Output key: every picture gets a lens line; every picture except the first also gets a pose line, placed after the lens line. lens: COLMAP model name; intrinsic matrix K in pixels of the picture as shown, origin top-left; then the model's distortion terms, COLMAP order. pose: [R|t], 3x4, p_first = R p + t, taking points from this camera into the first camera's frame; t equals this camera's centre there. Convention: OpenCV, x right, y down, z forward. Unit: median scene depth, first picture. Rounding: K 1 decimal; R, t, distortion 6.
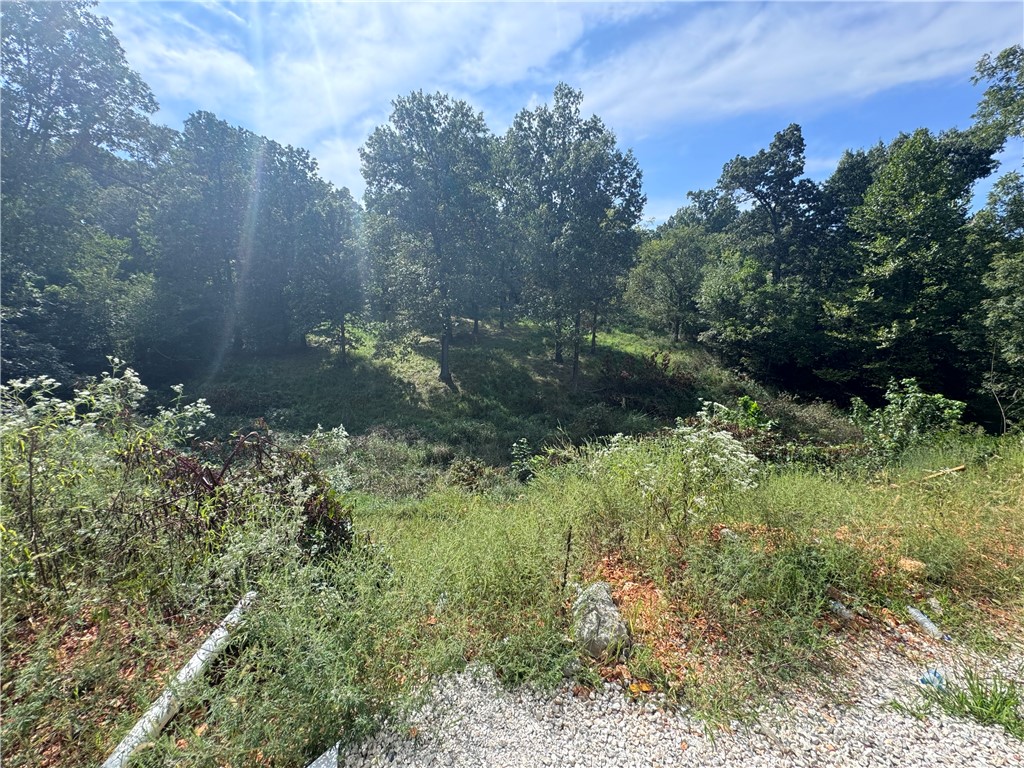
lens RADIAL K [[409.0, 0, 512.9], [0, 409.0, 388.4], [0, 0, 1]] dist [-0.002516, -0.000147]
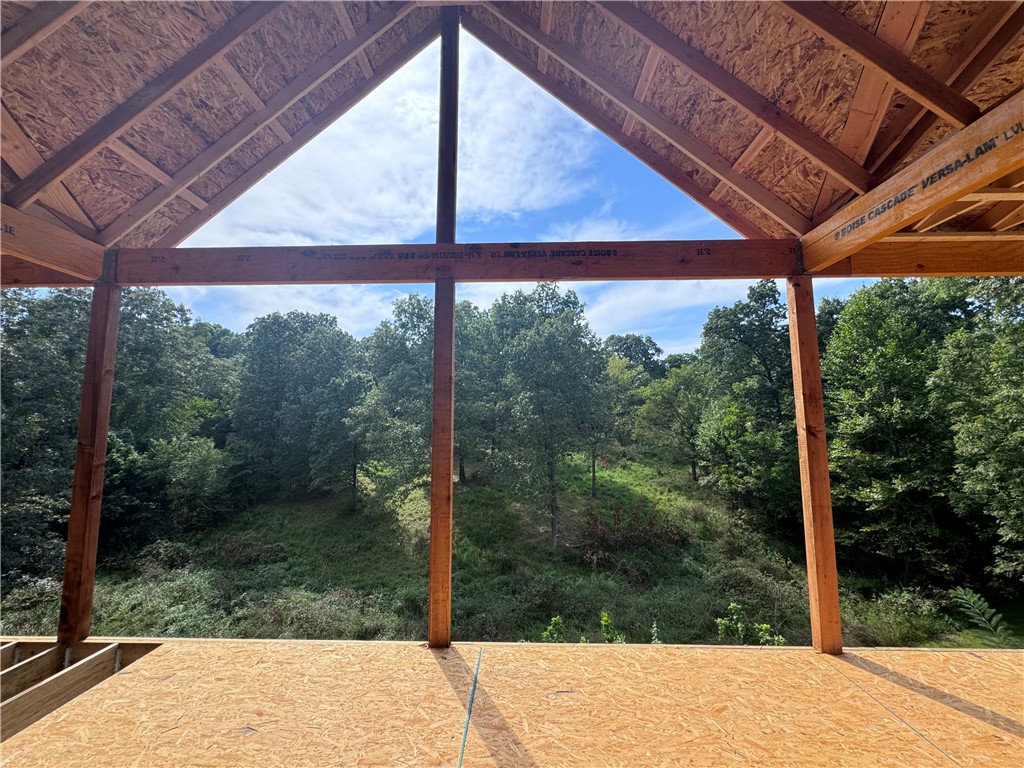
lens RADIAL K [[409.0, 0, 510.8], [0, 409.0, 384.5], [0, 0, 1]] dist [-0.002516, -0.000147]
pose [[0.984648, -0.046280, -0.168303, 0.215156], [-0.001975, 0.961195, -0.275864, -0.089135], [0.174539, 0.271961, 0.946347, -0.059026]]
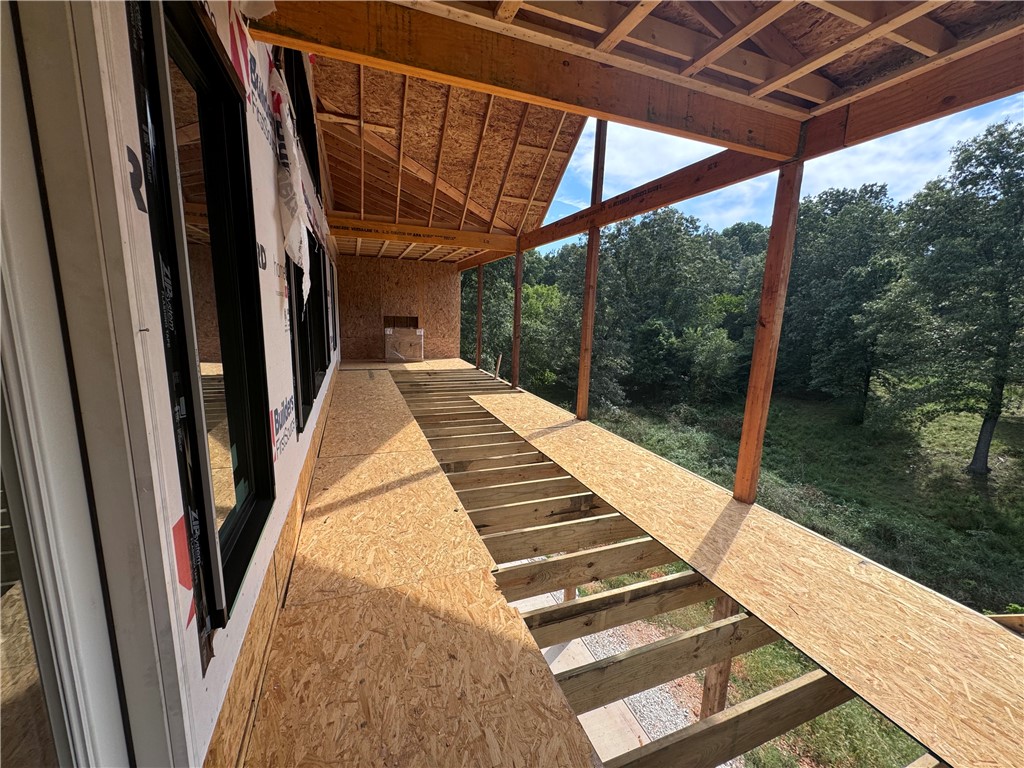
lens RADIAL K [[409.0, 0, 510.4], [0, 409.0, 387.4], [0, 0, 1]] dist [-0.002516, -0.000147]
pose [[0.219329, 0.157989, -0.962774, 0.341652], [-0.201447, 0.972872, 0.113755, -0.086954], [0.954628, 0.168998, 0.245206, -0.042186]]
